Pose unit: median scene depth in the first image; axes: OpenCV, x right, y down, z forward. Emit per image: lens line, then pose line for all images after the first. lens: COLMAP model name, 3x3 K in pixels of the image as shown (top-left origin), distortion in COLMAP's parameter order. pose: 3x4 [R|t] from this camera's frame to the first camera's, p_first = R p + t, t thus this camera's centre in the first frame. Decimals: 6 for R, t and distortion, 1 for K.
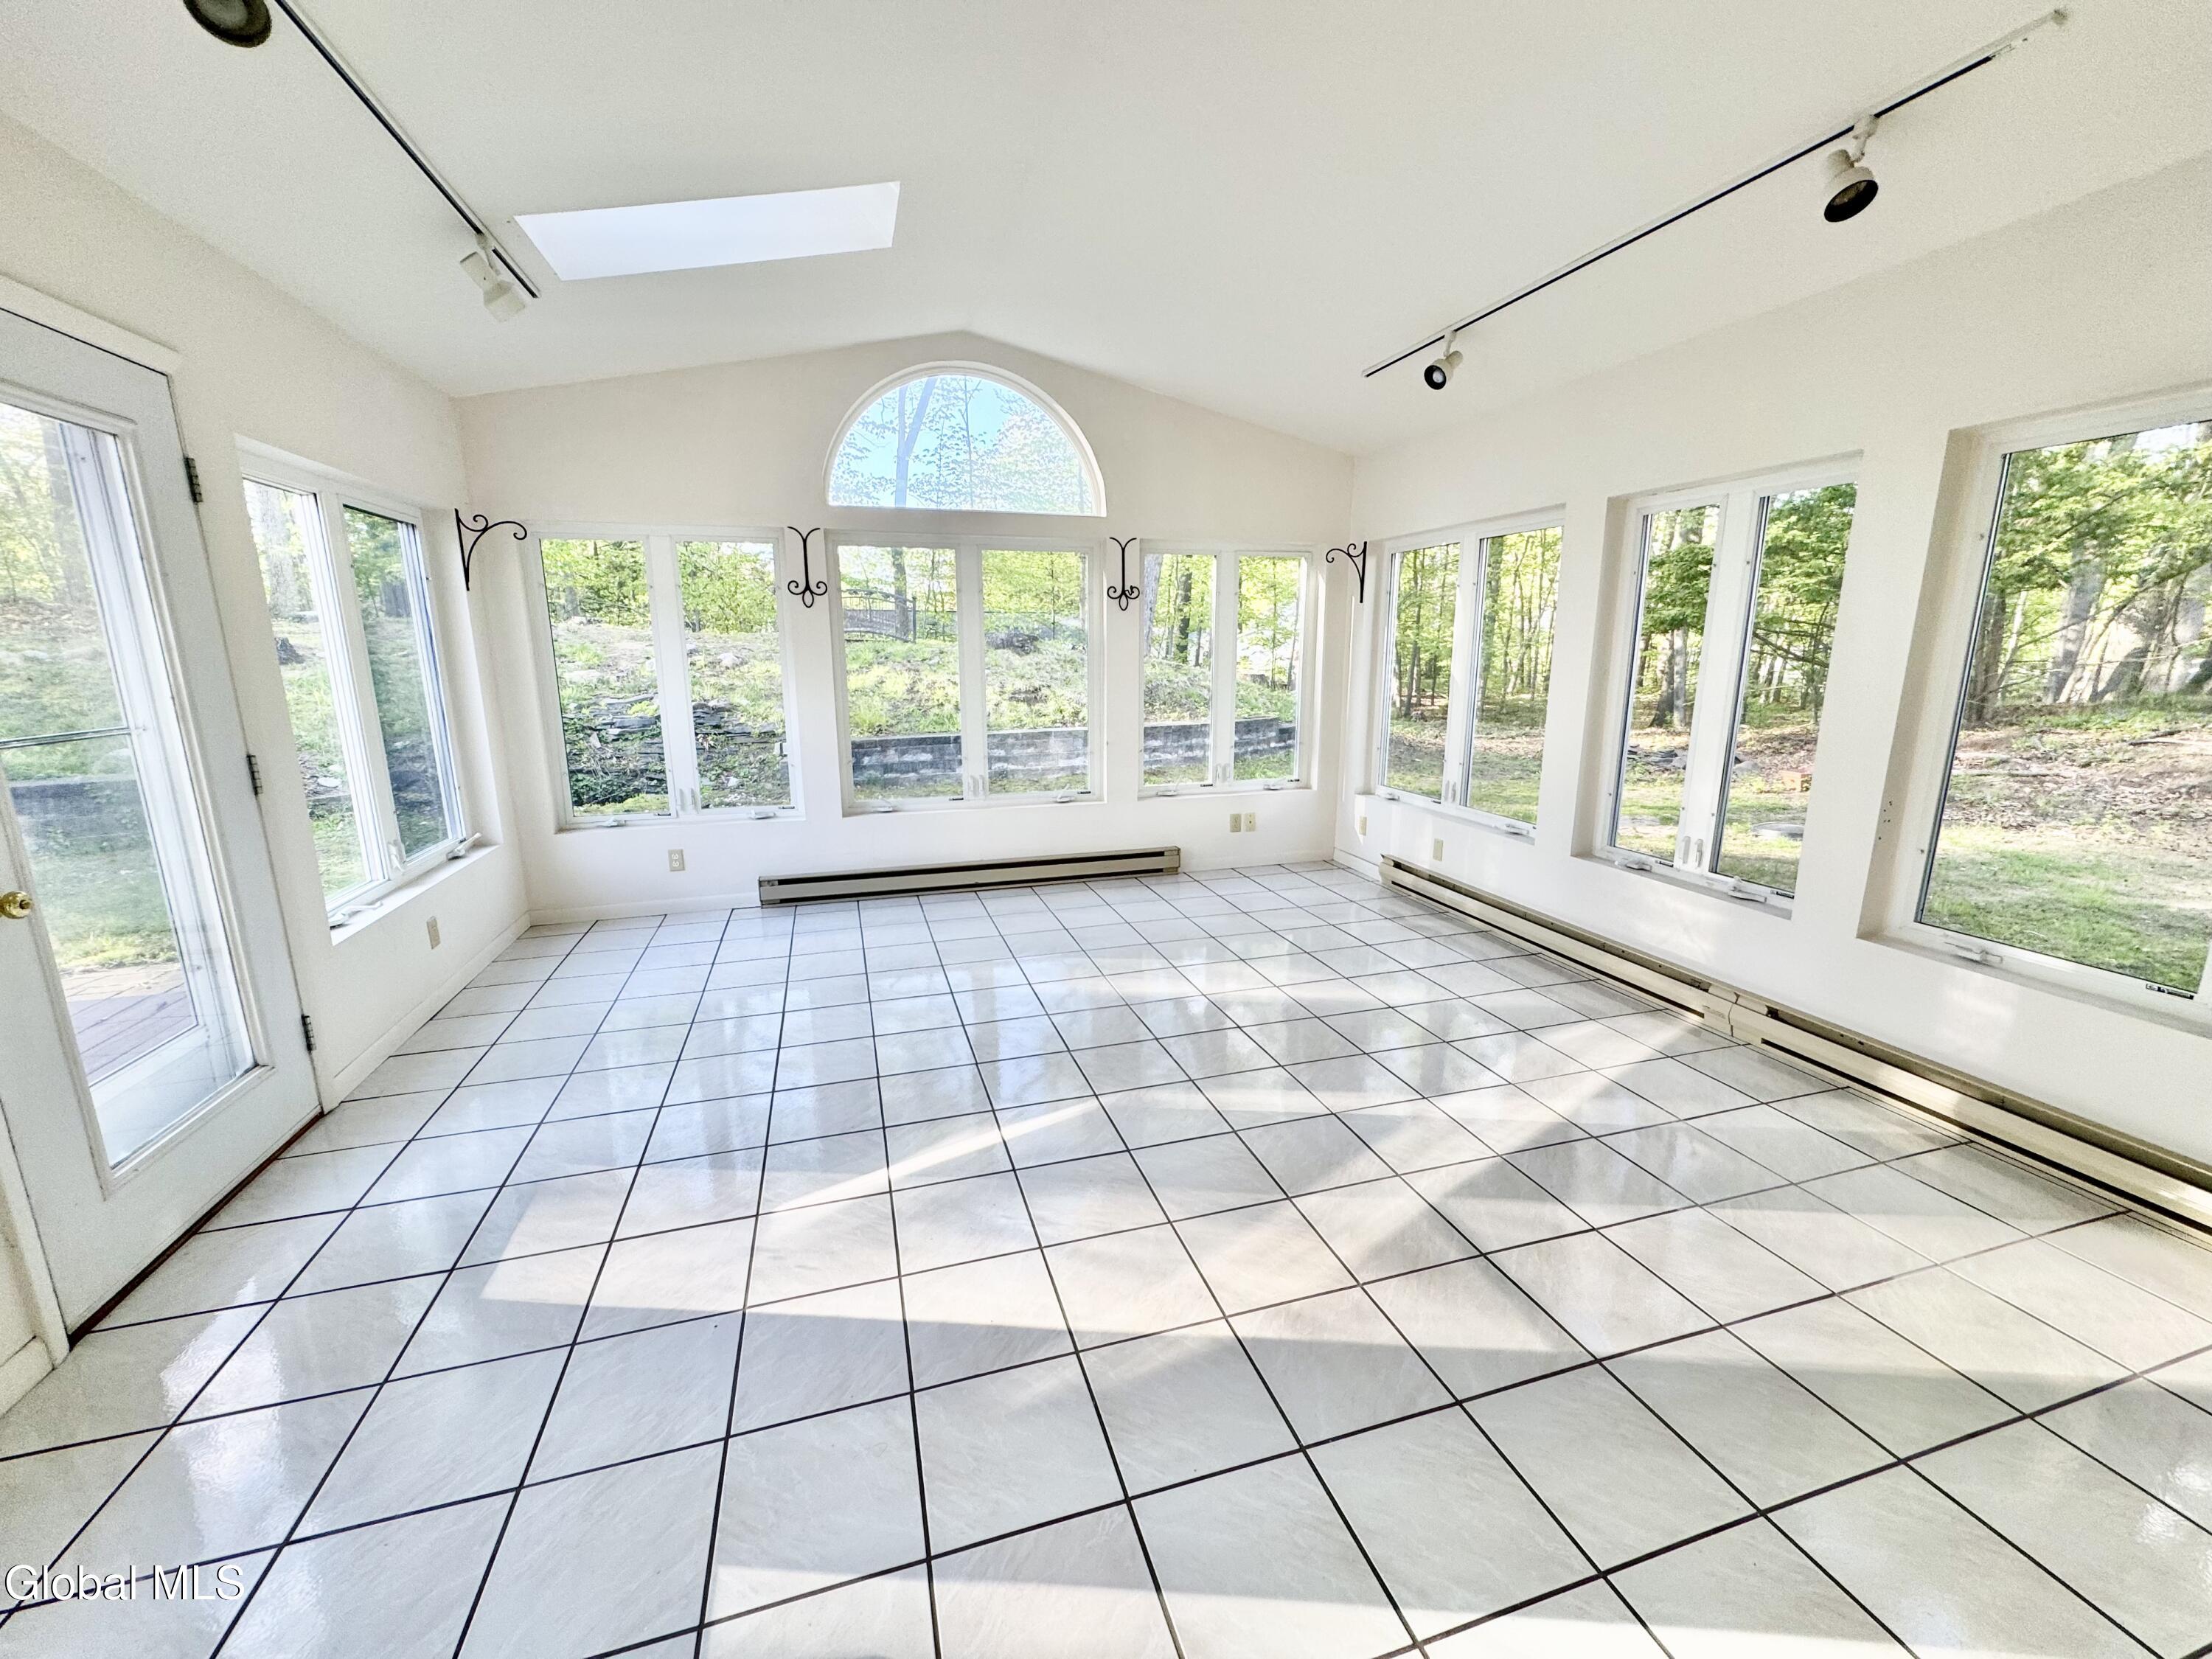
lens RADIAL K [[880.4, 0, 1100.7], [0, 880.4, 829.1], [0, 0, 1]] dist [0.000125, 0.000181]
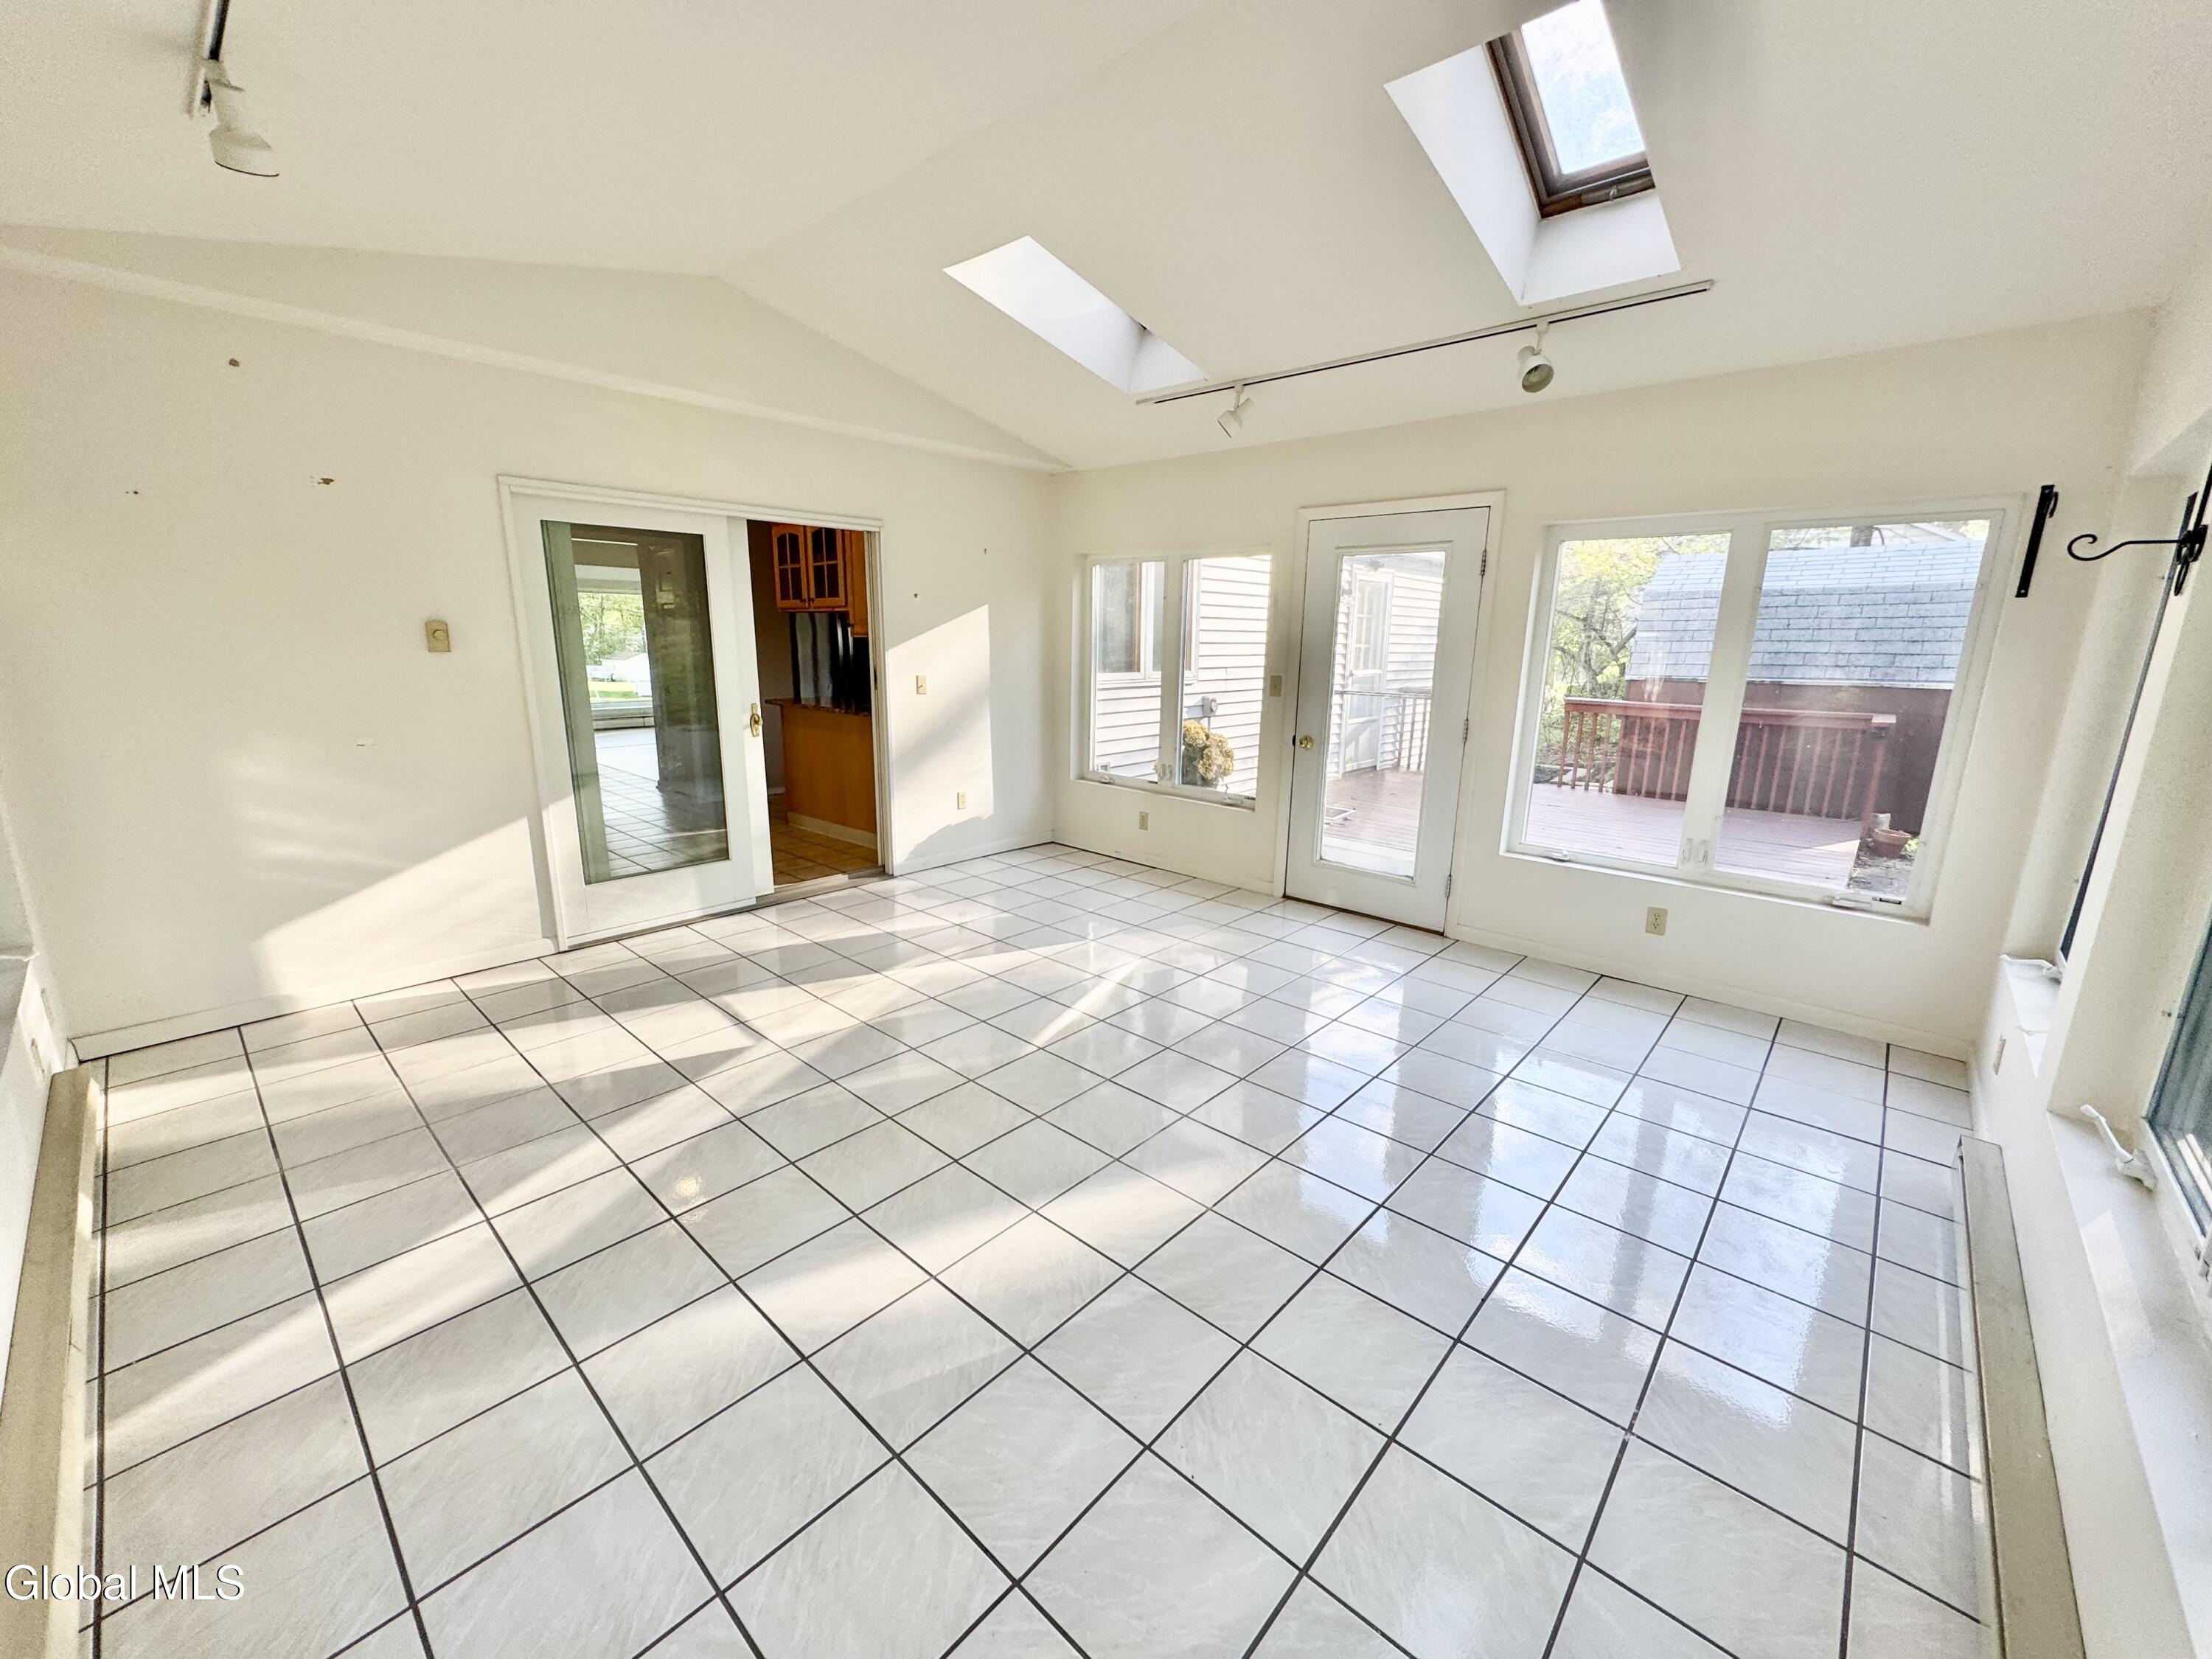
lens RADIAL K [[880.4, 0, 1102.5], [0, 880.4, 829.4], [0, 0, 1]] dist [0.000125, 0.000181]
pose [[-0.857185, 0.101689, -0.504869, 0.281141], [-0.118243, 0.915266, 0.385106, -0.242130], [0.501250, 0.389805, -0.772528, 1.064740]]
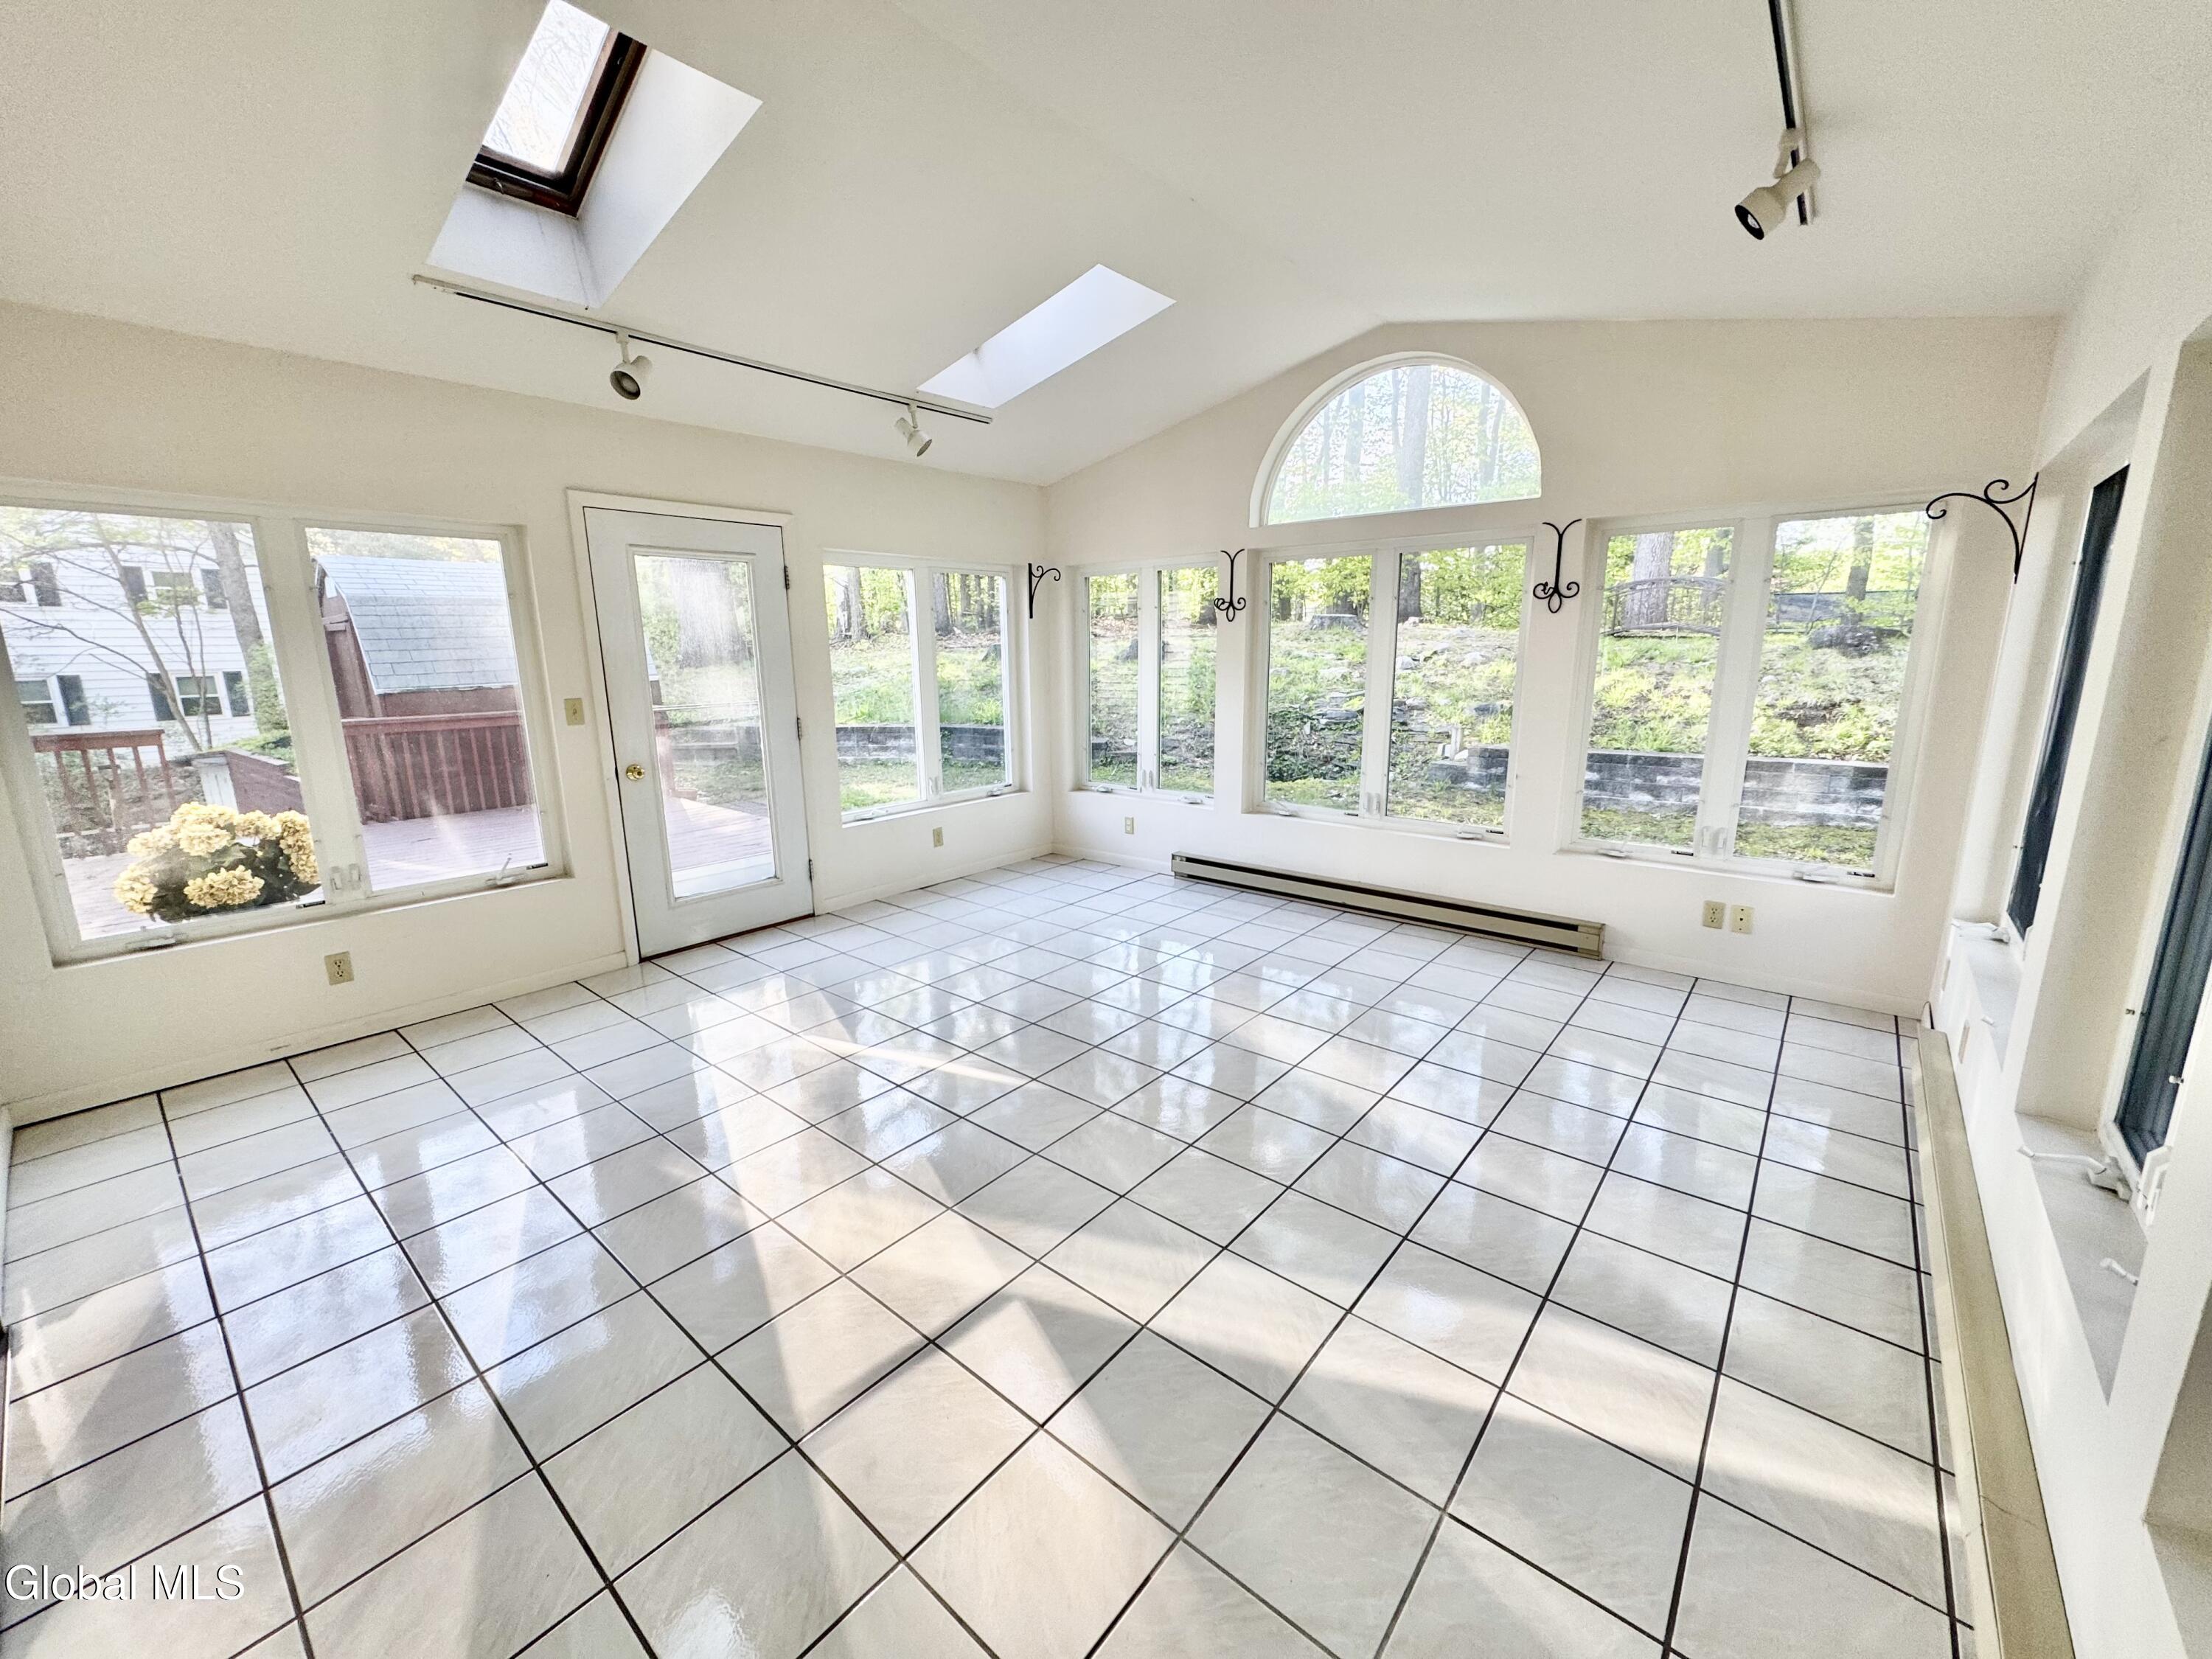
lens RADIAL K [[880.4, 0, 1106.1], [0, 880.4, 828.3], [0, 0, 1]] dist [0.000125, 0.000181]
pose [[0.546137, 0.168569, -0.820560, 0.520977], [-0.162184, 0.982287, 0.093849, -0.071036], [0.821846, 0.081827, 0.563803, 0.251999]]
